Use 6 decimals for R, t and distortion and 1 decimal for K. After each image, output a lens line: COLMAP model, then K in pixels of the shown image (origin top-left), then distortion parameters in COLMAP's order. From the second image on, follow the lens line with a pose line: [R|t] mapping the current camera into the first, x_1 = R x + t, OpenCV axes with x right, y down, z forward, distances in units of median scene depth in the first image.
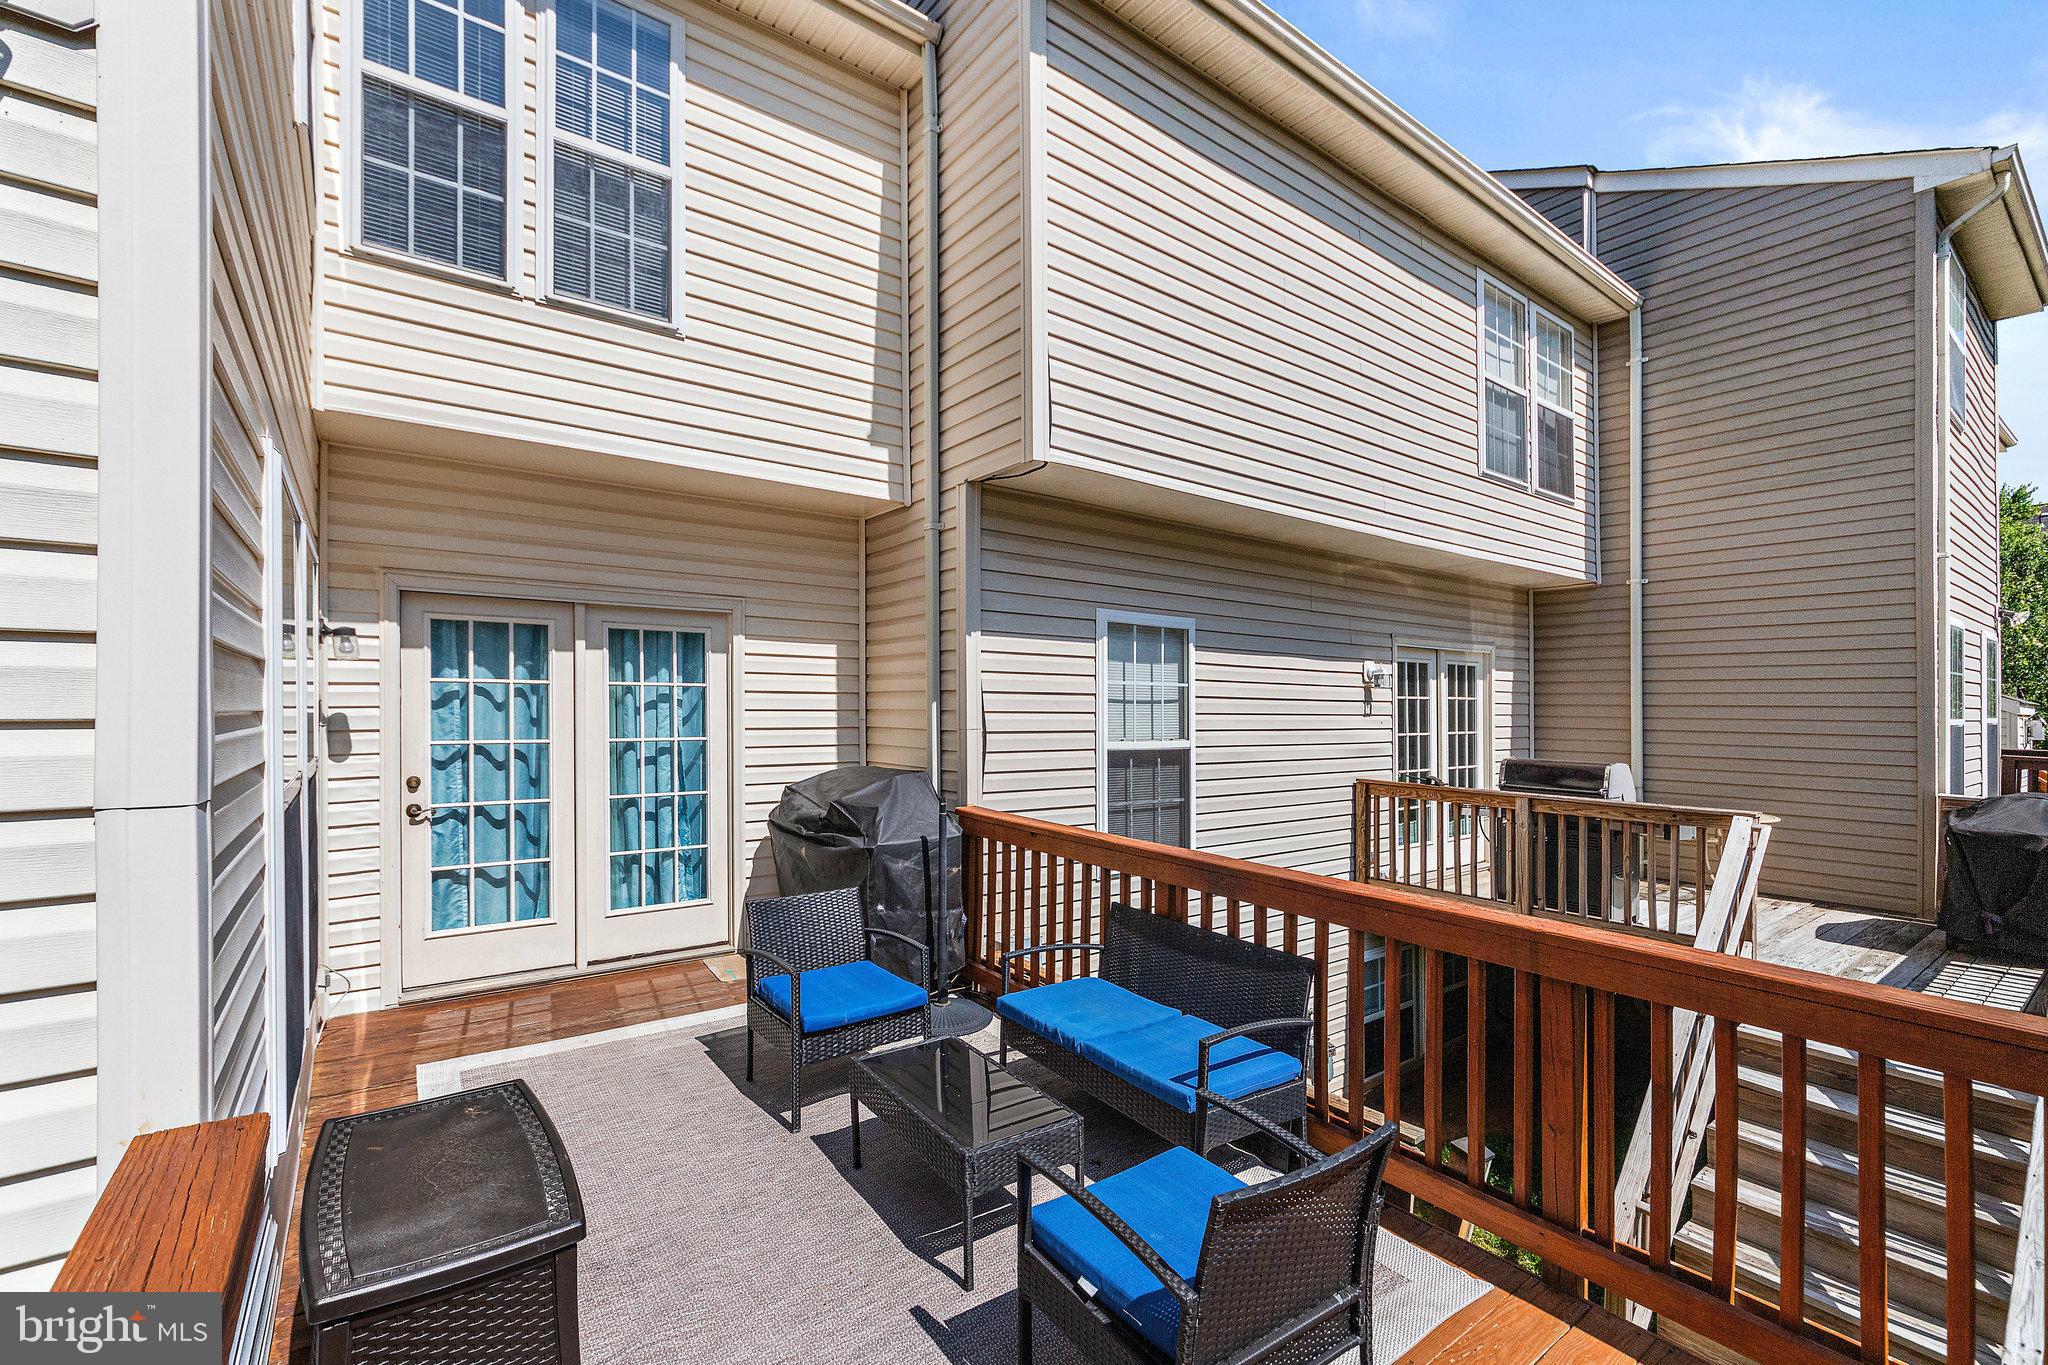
lens RADIAL K [[897.1, 0, 1039.6], [0, 897.1, 706.4], [0, 0, 1]] dist [0.002179, -0.000032]
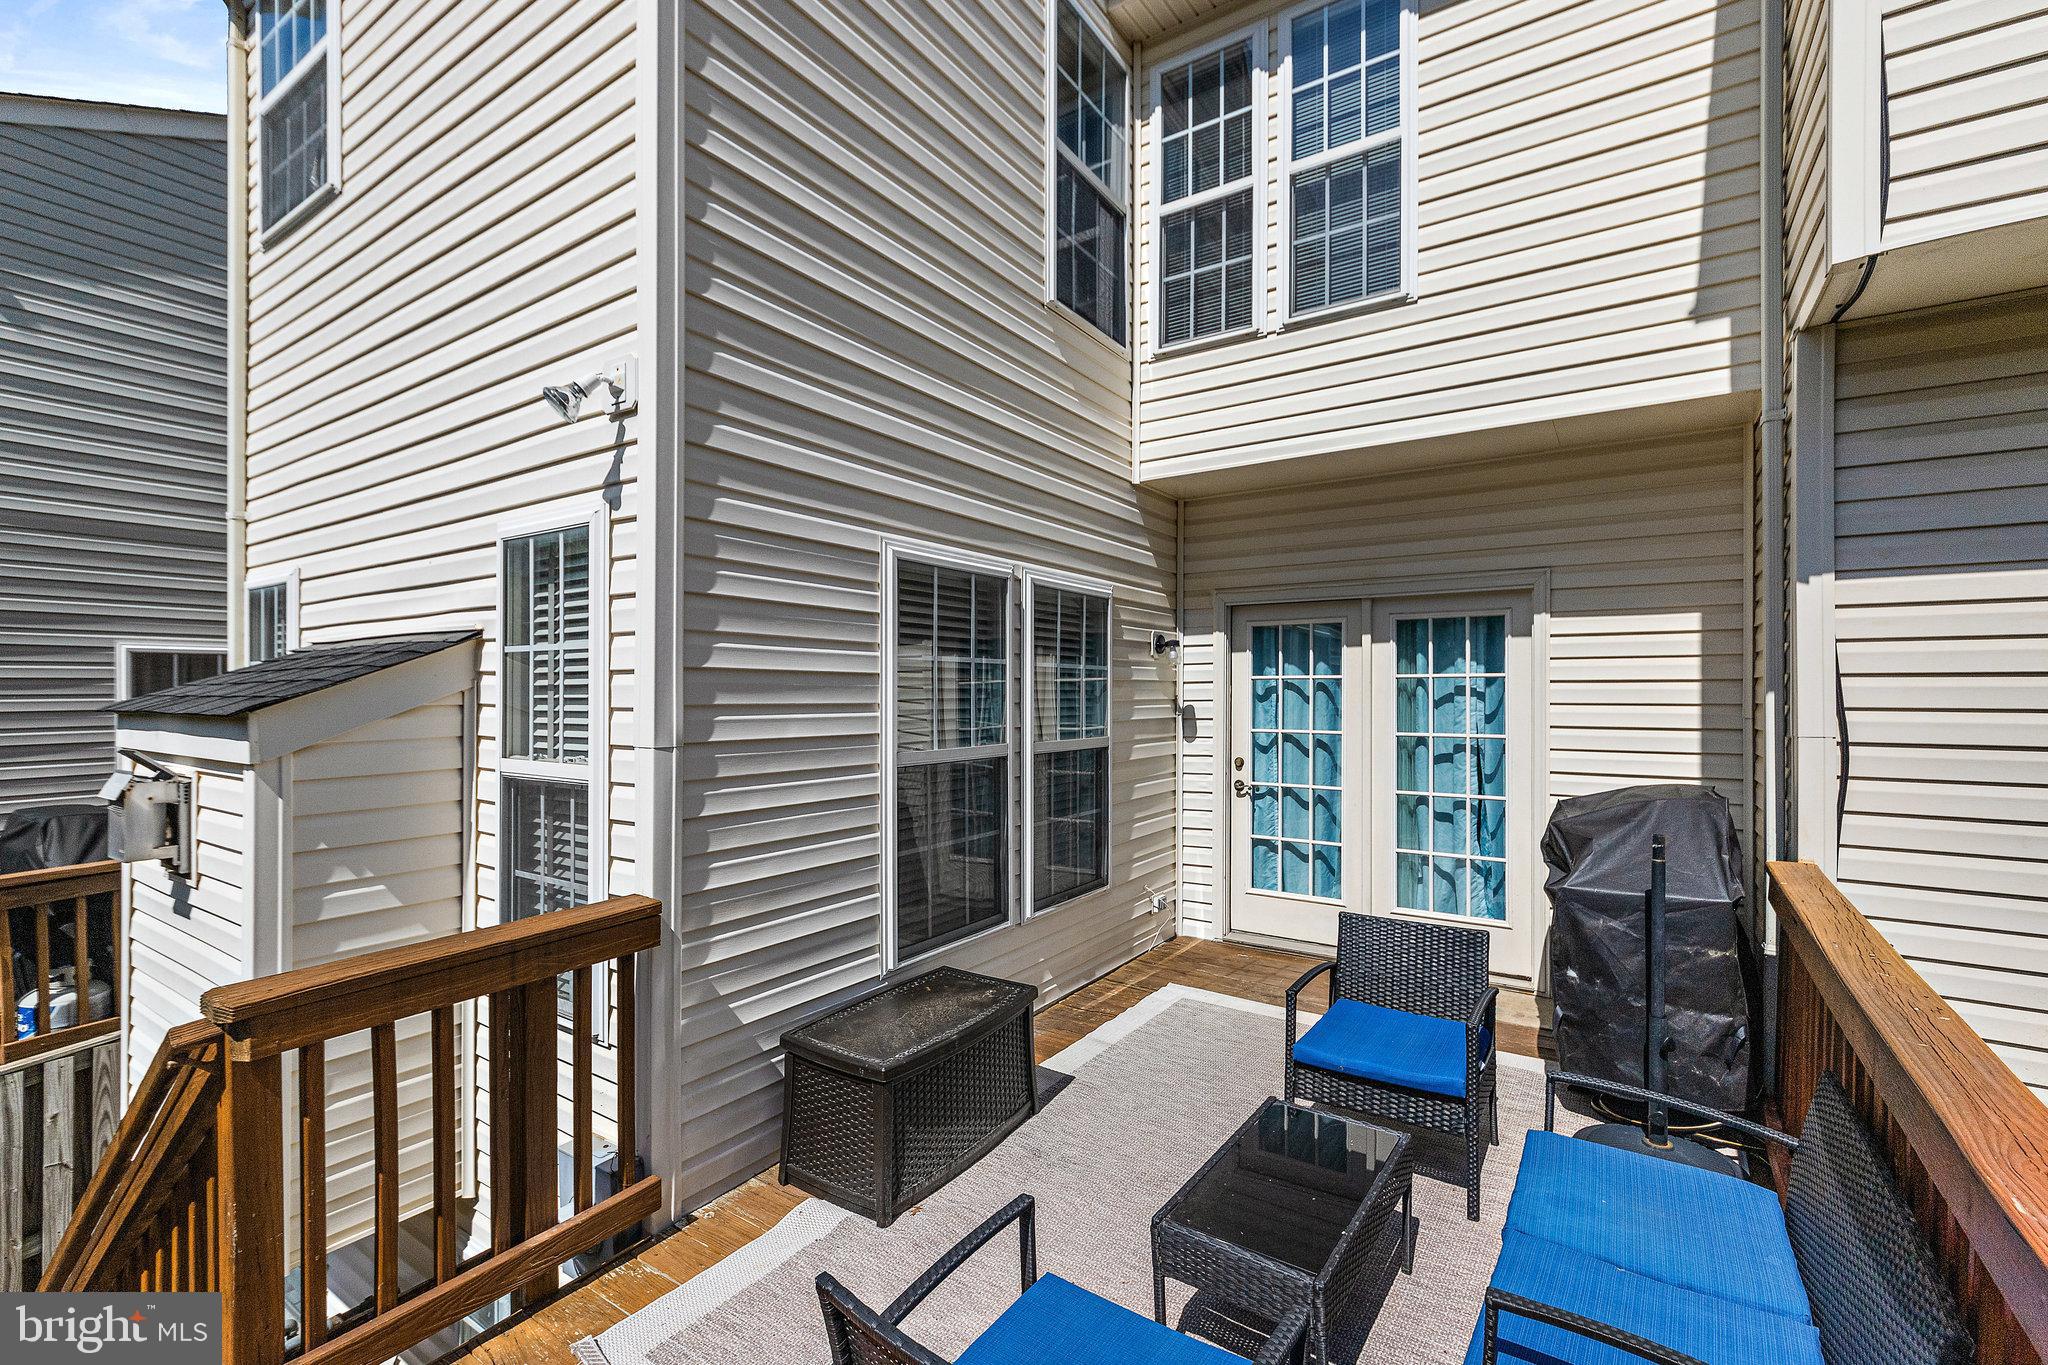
lens RADIAL K [[897.1, 0, 1003.8], [0, 897.1, 702.8], [0, 0, 1]] dist [0.002179, -0.000032]
pose [[0.310983, 0.002315, -0.950413, 0.323335], [0.003076, 0.999989, 0.003442, -0.001264], [0.950411, -0.003994, 0.310973, 0.285837]]
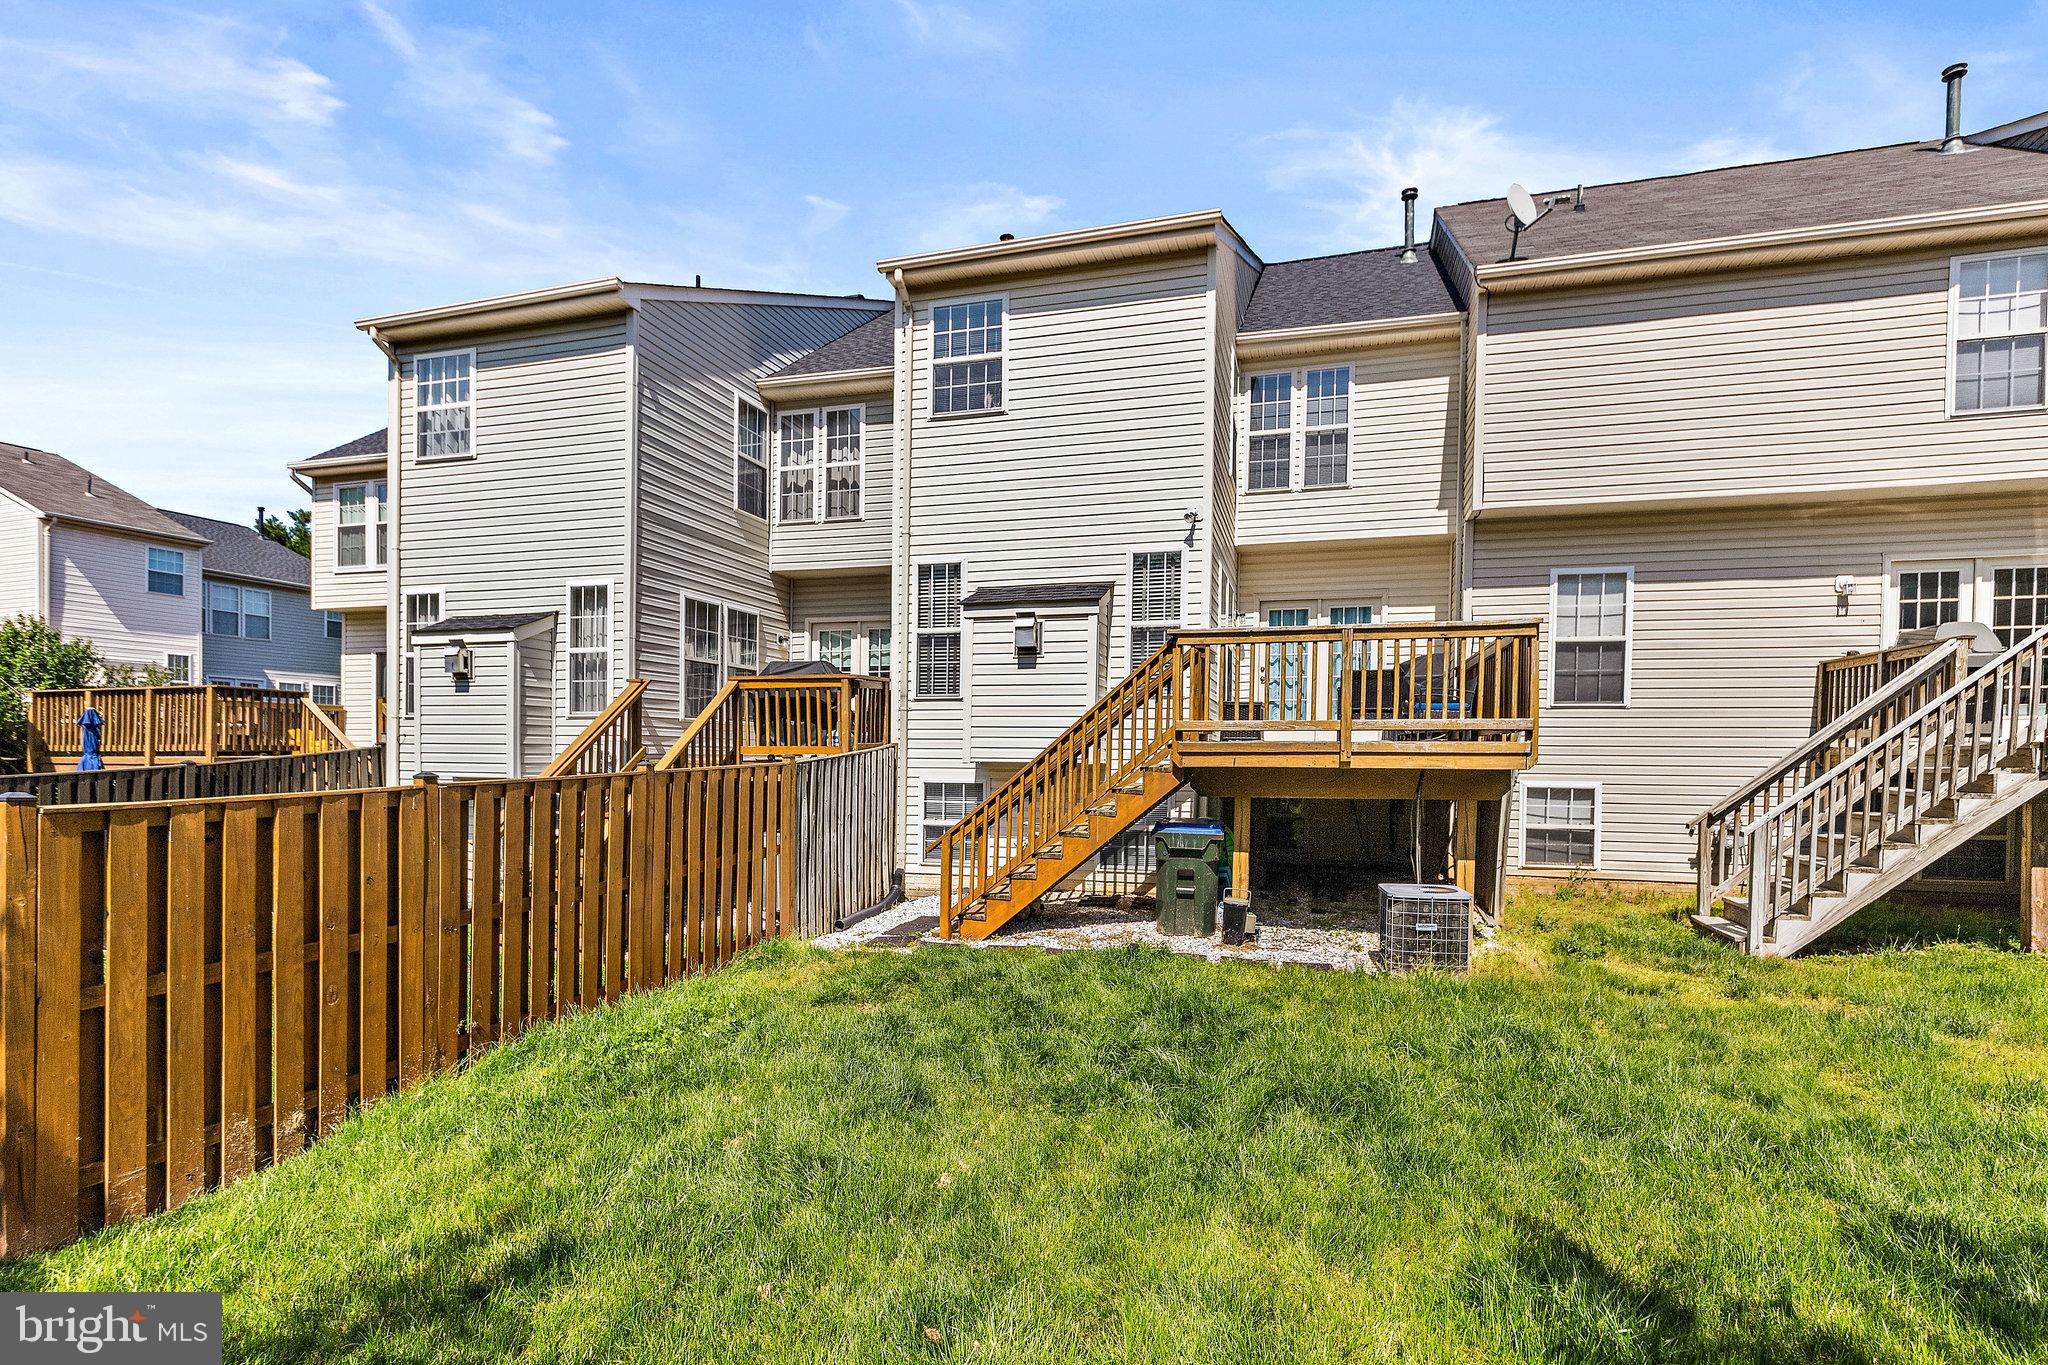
lens RADIAL K [[1000.3, 0, 993.9], [0, 1000.3, 803.6], [0, 0, 1]] dist [-0.000729, 0.000457]
pose [[0.571617, 0.033317, -0.819844, 1.276542], [-0.006818, 0.999334, 0.035858, 0.360698], [0.820492, -0.014908, 0.571463, -1.358642]]
